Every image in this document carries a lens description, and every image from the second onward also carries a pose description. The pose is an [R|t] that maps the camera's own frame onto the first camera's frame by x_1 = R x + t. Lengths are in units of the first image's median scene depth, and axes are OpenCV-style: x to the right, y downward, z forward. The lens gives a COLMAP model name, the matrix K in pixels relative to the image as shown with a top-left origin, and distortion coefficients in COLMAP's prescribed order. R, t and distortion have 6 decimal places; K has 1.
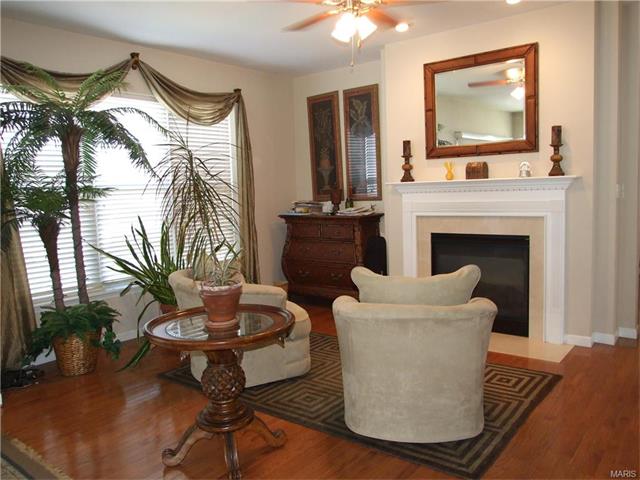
lens RADIAL K [[513.3, 0, 314.4], [0, 513.3, 236.8], [0, 0, 1]] dist [-0.041521, 0.021779]
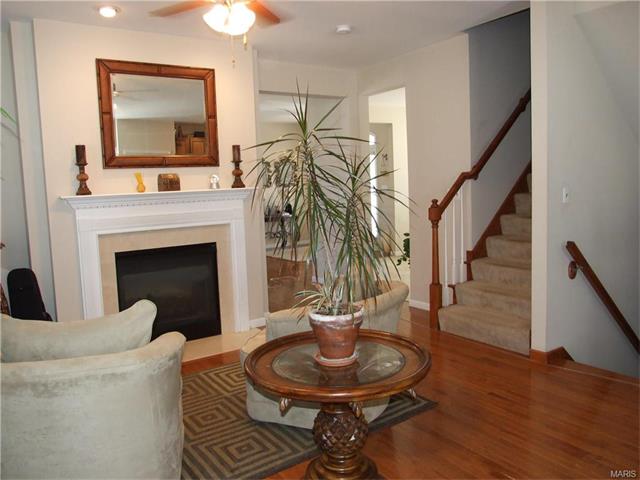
lens RADIAL K [[496.5, 0, 315.3], [0, 496.5, 241.1], [0, 0, 1]] dist [-0.040044, -0.003372]
pose [[0.287414, -0.079772, 0.954479, -0.528636], [0.125979, 0.991017, 0.044891, -0.024779], [-0.949485, 0.107342, 0.294882, 0.468990]]
